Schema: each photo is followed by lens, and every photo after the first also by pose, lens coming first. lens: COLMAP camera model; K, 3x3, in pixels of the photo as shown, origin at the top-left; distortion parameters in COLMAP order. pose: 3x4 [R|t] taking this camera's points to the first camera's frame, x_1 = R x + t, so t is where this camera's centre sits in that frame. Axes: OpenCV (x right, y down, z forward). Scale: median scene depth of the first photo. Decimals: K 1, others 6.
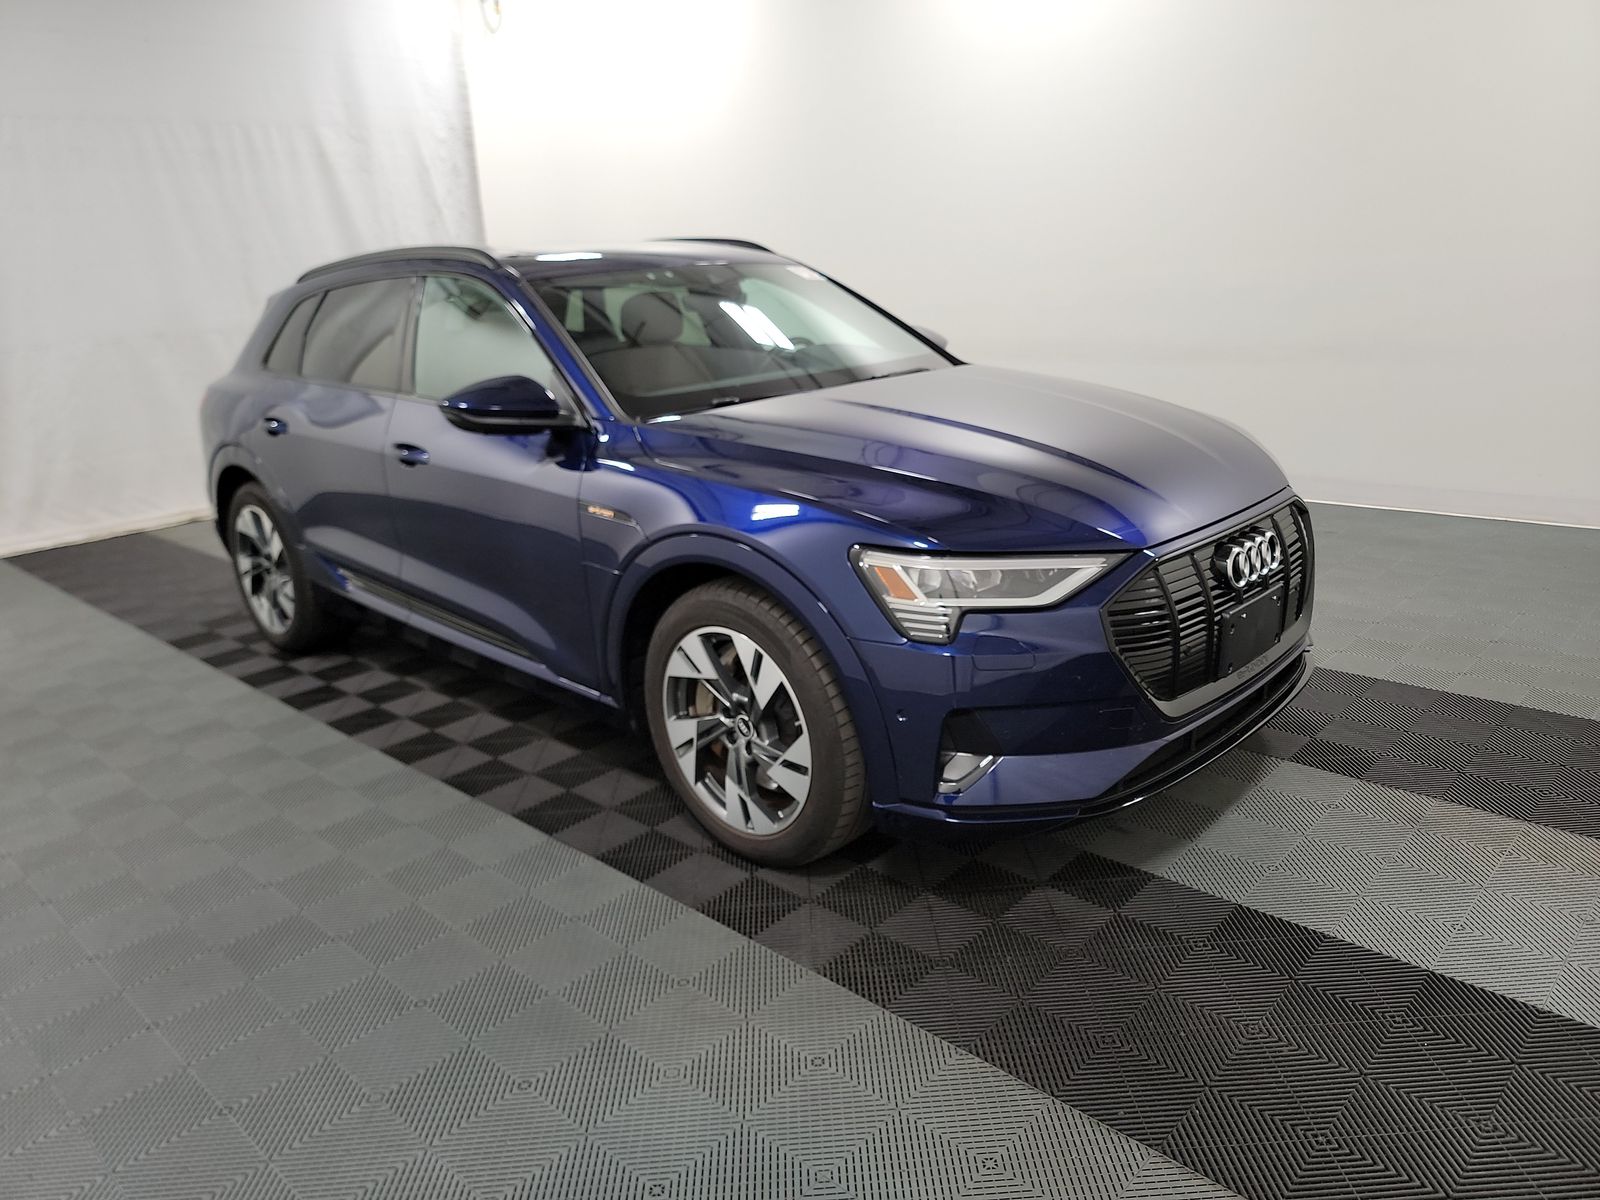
lens RADIAL K [[1120.6, 0, 800.0], [0, 1120.6, 600.0], [0, 0, 1]] dist [0.017488, 0.004549]
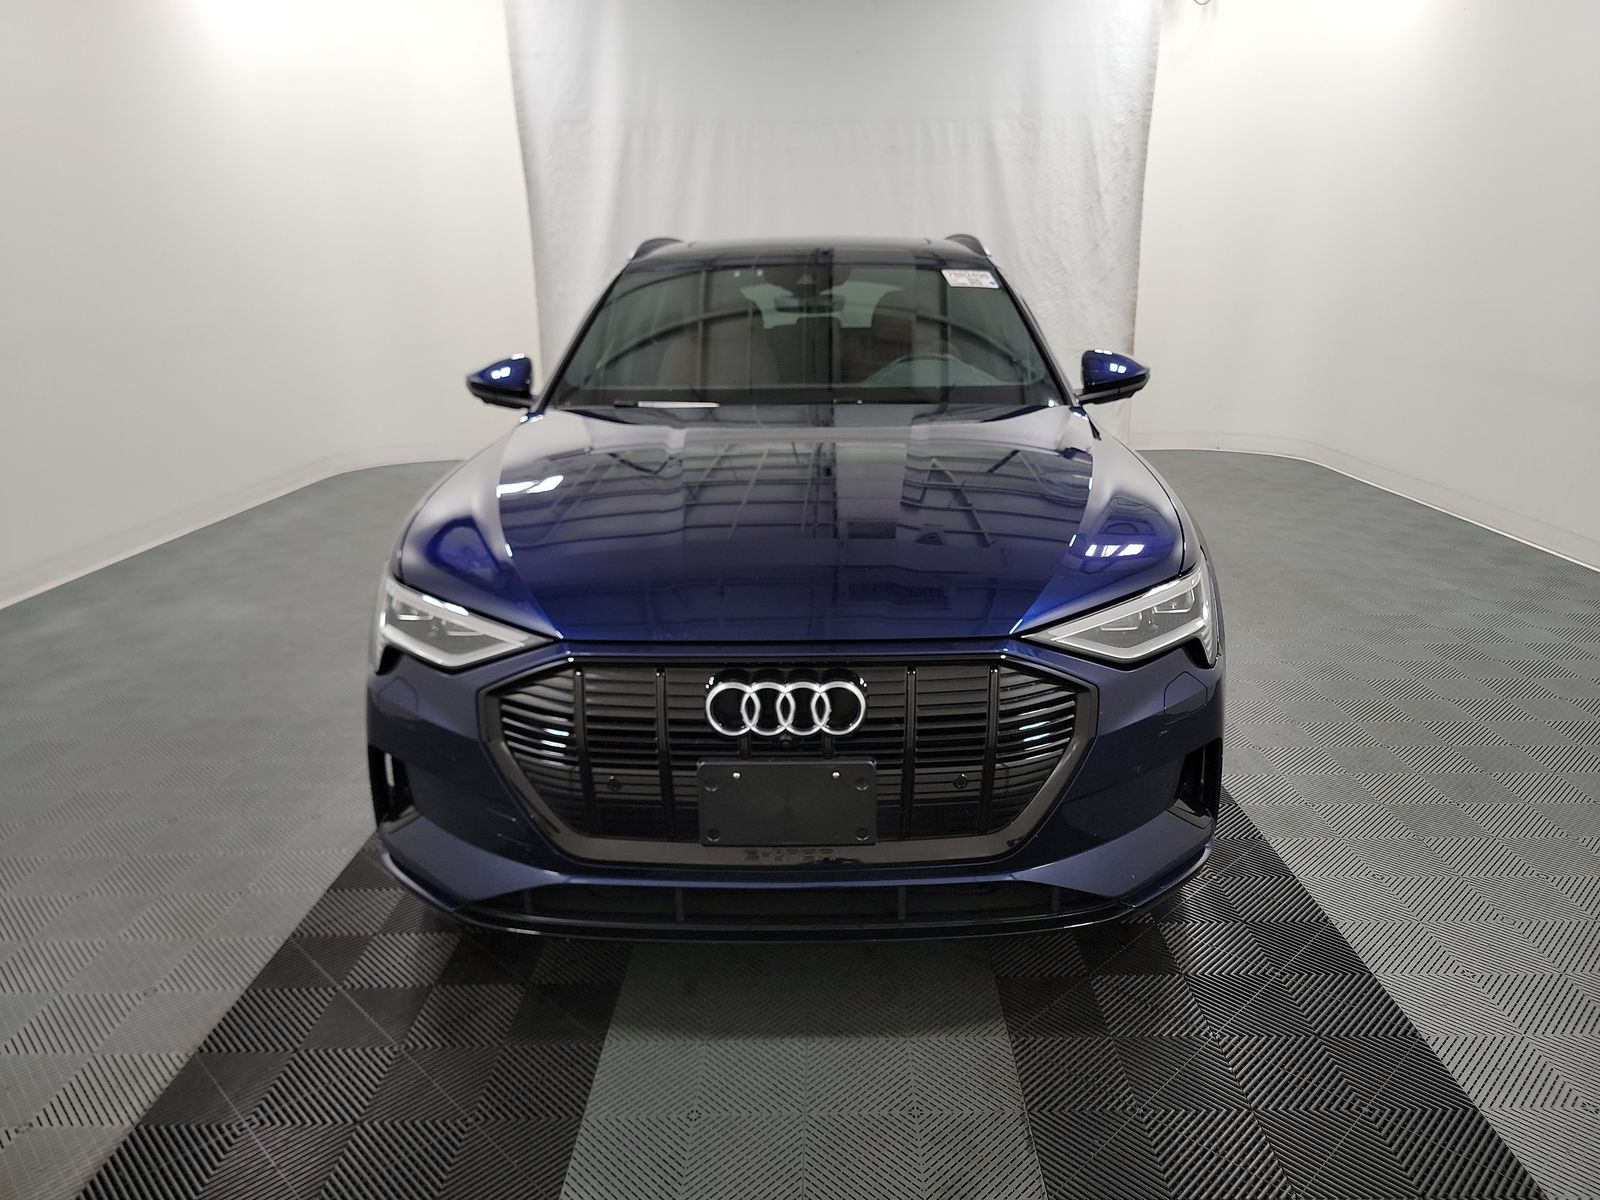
lens RADIAL K [[1120.6, 0, 800.0], [0, 1120.6, 600.0], [0, 0, 1]] dist [0.017488, 0.004549]
pose [[0.681785, 0.244768, -0.689389, 0.590398], [-0.234246, 0.965792, 0.111244, -0.121626], [0.693035, 0.085642, 0.715798, 0.327256]]
